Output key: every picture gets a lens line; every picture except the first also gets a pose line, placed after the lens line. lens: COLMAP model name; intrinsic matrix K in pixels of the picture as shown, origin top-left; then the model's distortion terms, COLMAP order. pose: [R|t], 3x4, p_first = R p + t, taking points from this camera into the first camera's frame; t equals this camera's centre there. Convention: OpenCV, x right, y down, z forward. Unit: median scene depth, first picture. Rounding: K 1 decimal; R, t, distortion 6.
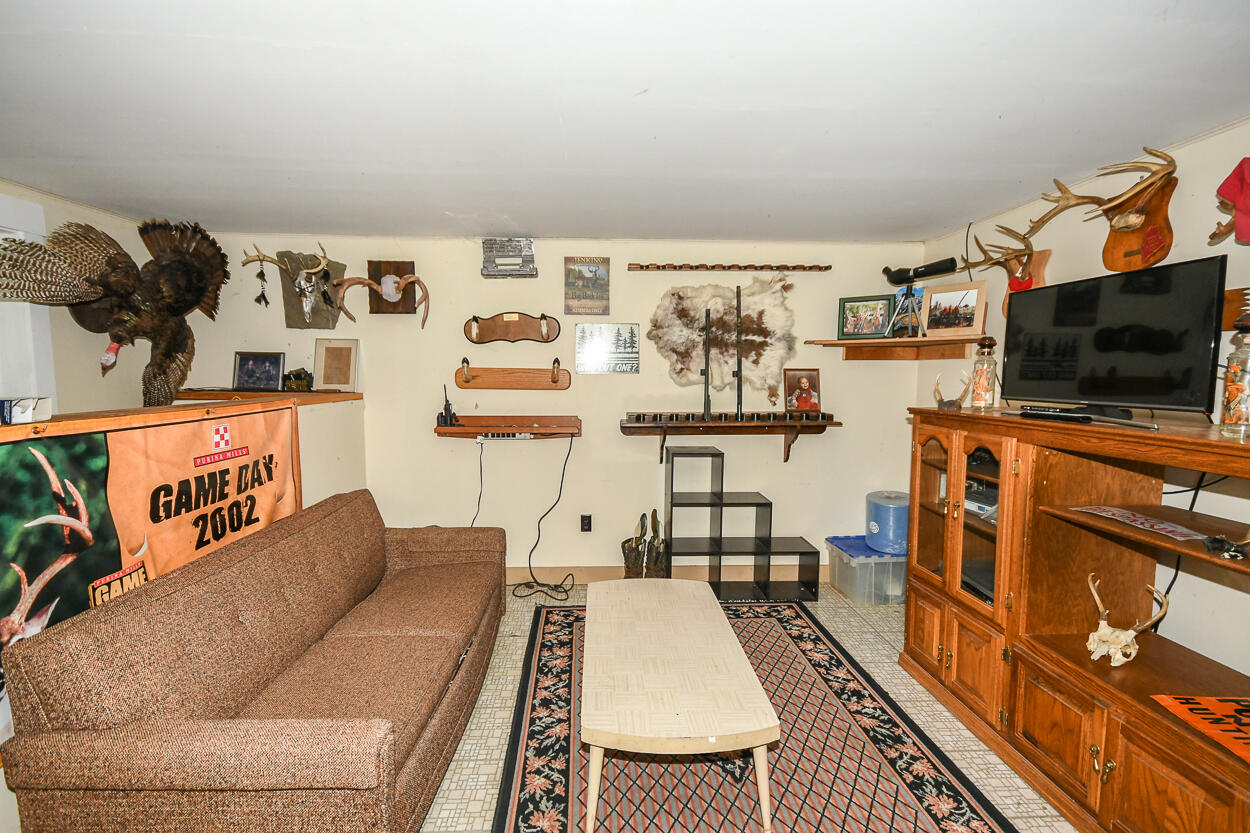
lens RADIAL K [[557.1, 0, 622.0], [0, 557.1, 416.3], [0, 0, 1]] dist [-0.001169, -0.000098]
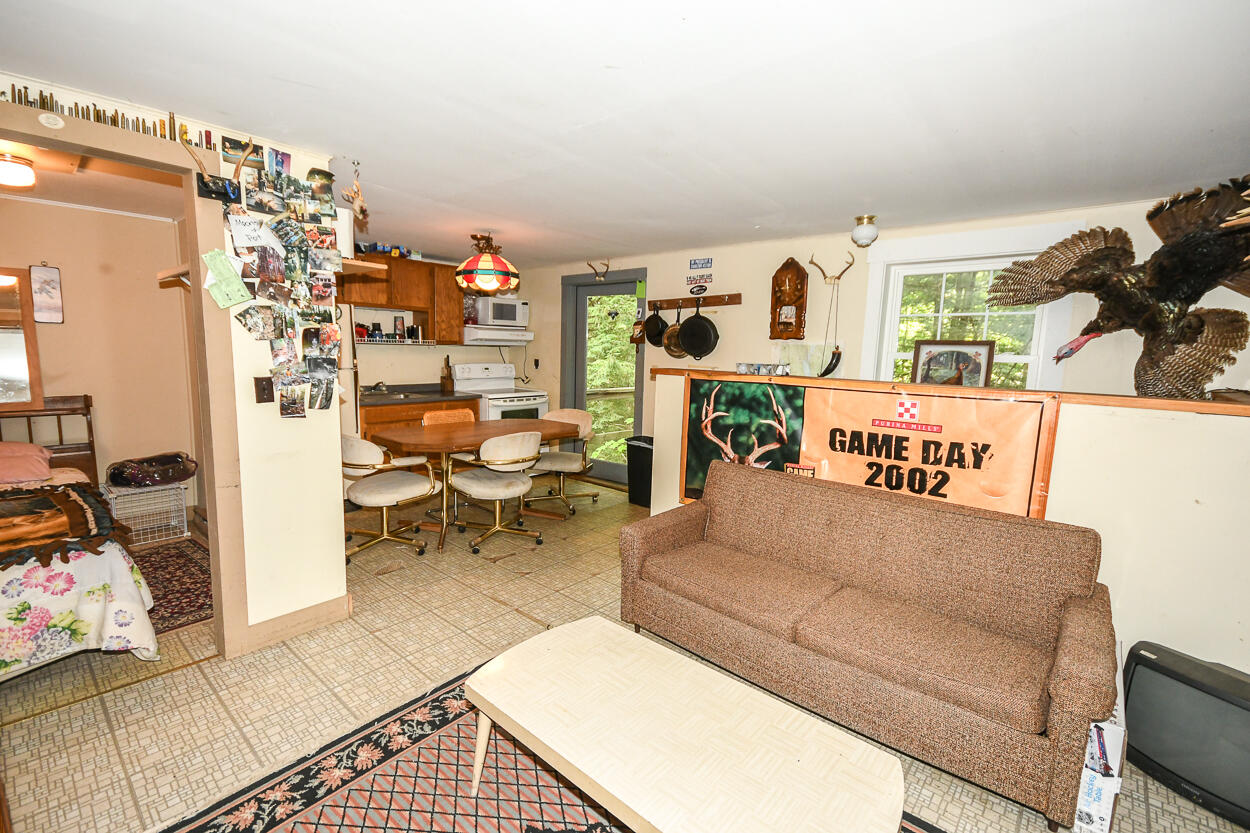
lens RADIAL K [[557.1, 0, 622.4], [0, 557.1, 419.7], [0, 0, 1]] dist [-0.001169, -0.000098]
pose [[-0.691585, 0.066959, -0.719185, 0.619147], [-0.093704, 0.978962, 0.181253, -0.109466], [0.716191, 0.192742, -0.670761, 1.418475]]
